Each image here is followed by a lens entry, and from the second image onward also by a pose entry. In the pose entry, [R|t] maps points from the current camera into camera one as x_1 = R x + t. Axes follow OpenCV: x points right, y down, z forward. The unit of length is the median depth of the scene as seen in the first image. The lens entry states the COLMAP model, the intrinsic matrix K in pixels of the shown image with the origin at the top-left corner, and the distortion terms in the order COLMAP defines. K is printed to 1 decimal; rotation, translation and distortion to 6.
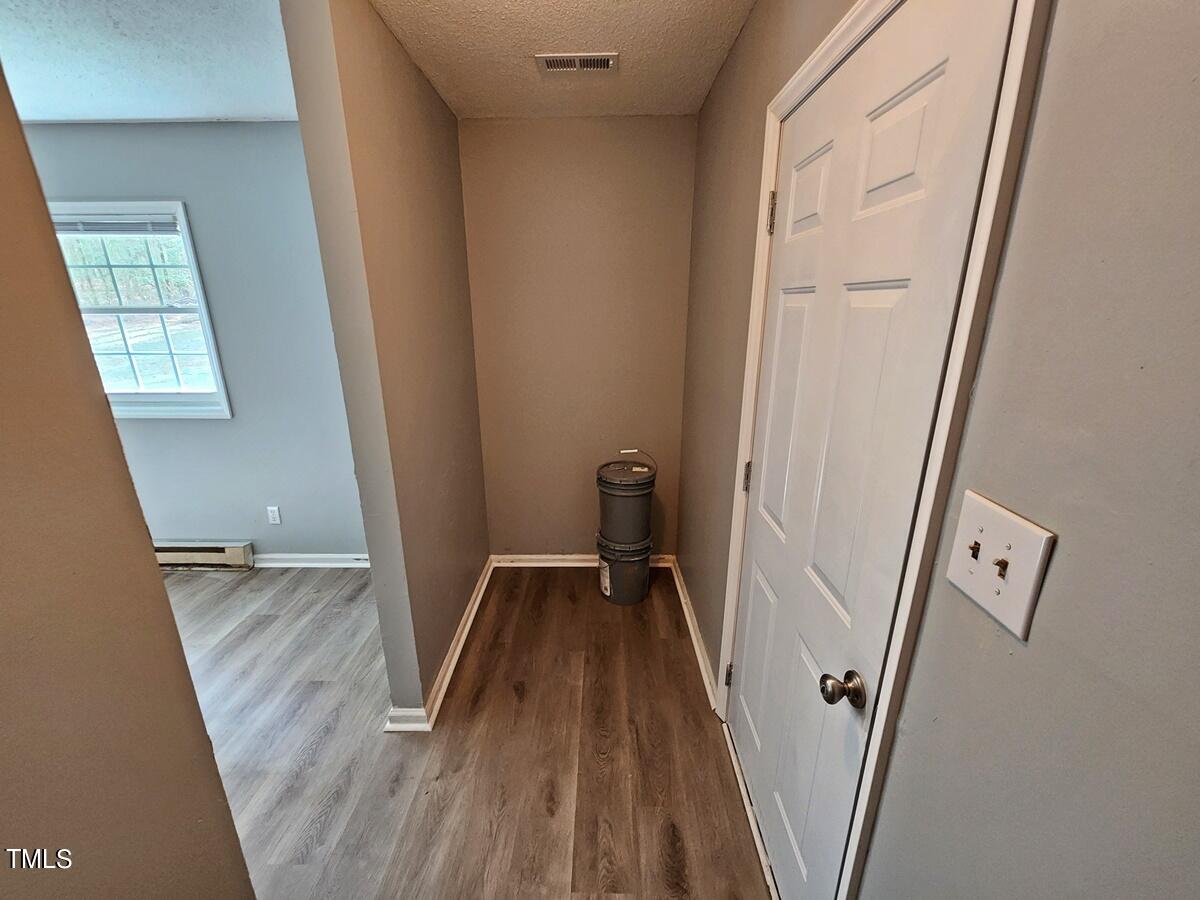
lens RADIAL K [[479.7, 0, 598.3], [0, 479.7, 462.4], [0, 0, 1]] dist [0.001719, 0.000856]
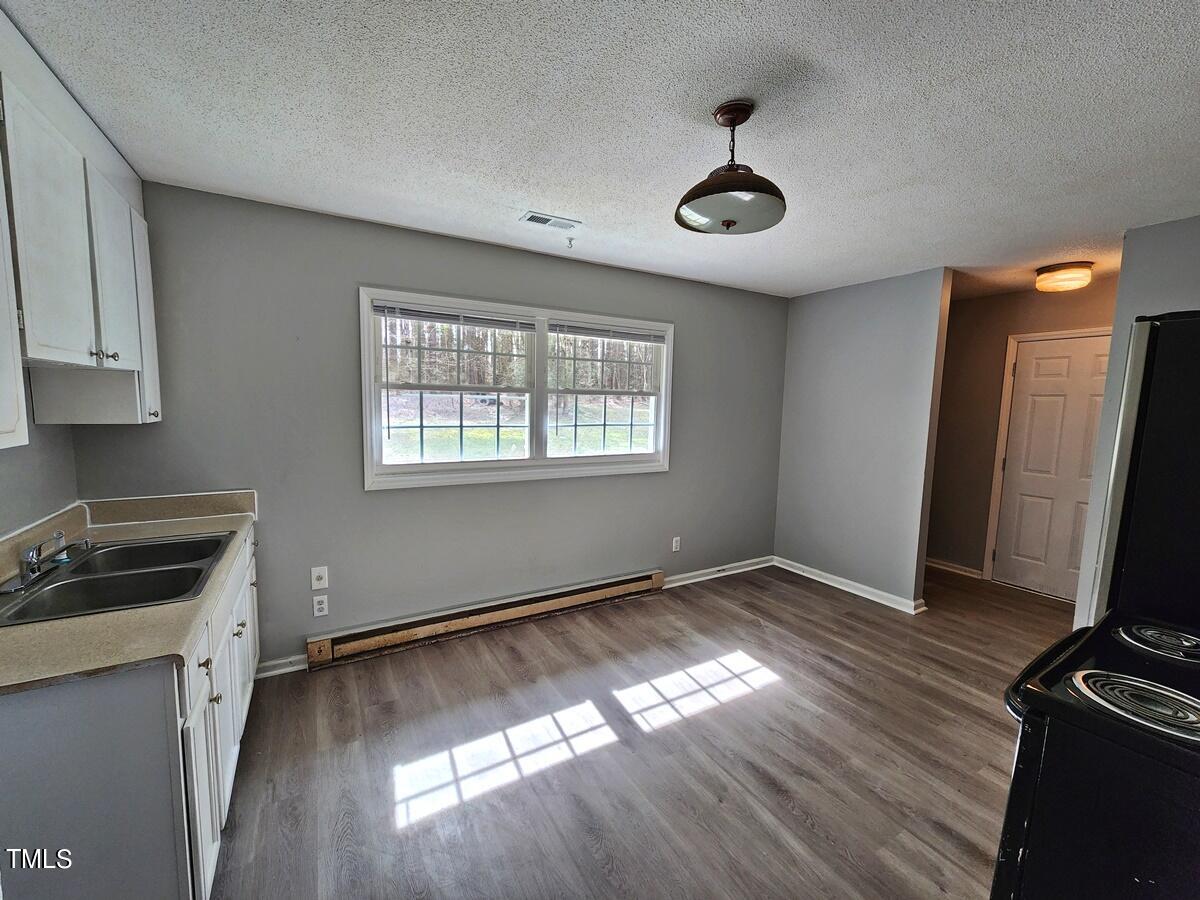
lens RADIAL K [[479.7, 0, 604.1], [0, 479.7, 444.5], [0, 0, 1]] dist [0.001719, 0.000856]
pose [[0.856435, -0.025930, 0.515603, -1.516078], [0.129045, 0.977786, -0.165174, 0.035946], [-0.499867, 0.207997, 0.840756, -0.061912]]
